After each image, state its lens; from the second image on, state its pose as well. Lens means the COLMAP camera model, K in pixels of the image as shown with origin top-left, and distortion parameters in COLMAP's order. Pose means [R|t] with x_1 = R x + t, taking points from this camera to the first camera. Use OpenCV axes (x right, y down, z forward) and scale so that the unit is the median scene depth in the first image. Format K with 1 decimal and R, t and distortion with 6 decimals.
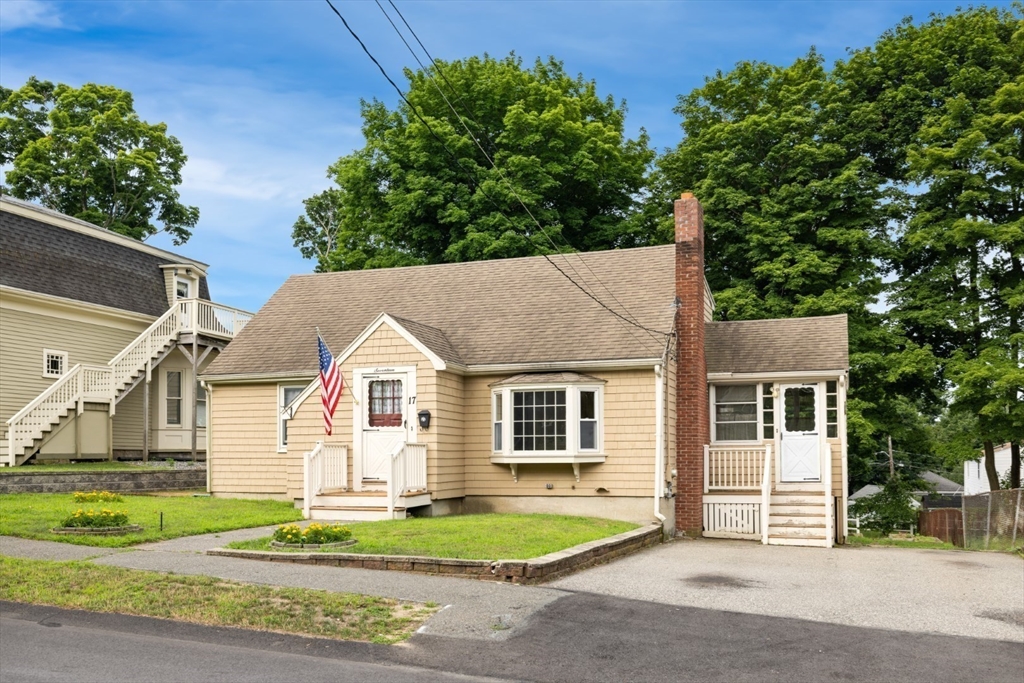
lens RADIAL K [[962.1, 0, 514.4], [0, 962.1, 343.9], [0, 0, 1]] dist [-0.001567, 0.000000]
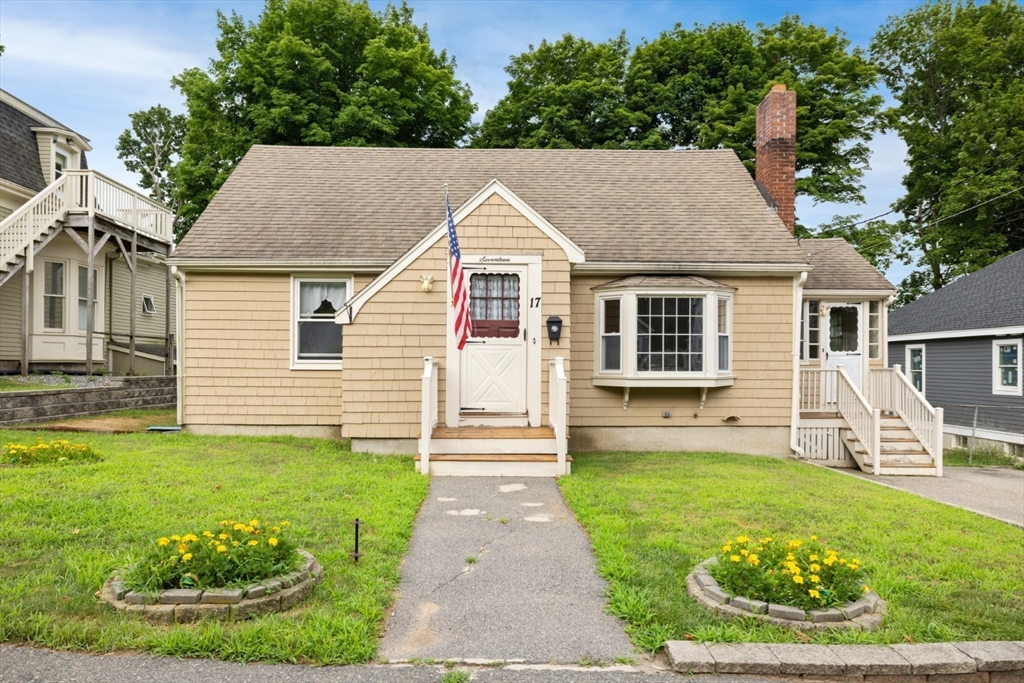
lens RADIAL K [[706.3, 0, 496.1], [0, 706.3, 314.2], [0, 0, 1]] dist [-0.003841, 0.002633]
pose [[0.942157, 0.032599, 0.333583, -0.273077], [-0.048468, 0.998049, 0.039359, 0.041783], [-0.331649, -0.053251, 0.941899, 0.439663]]
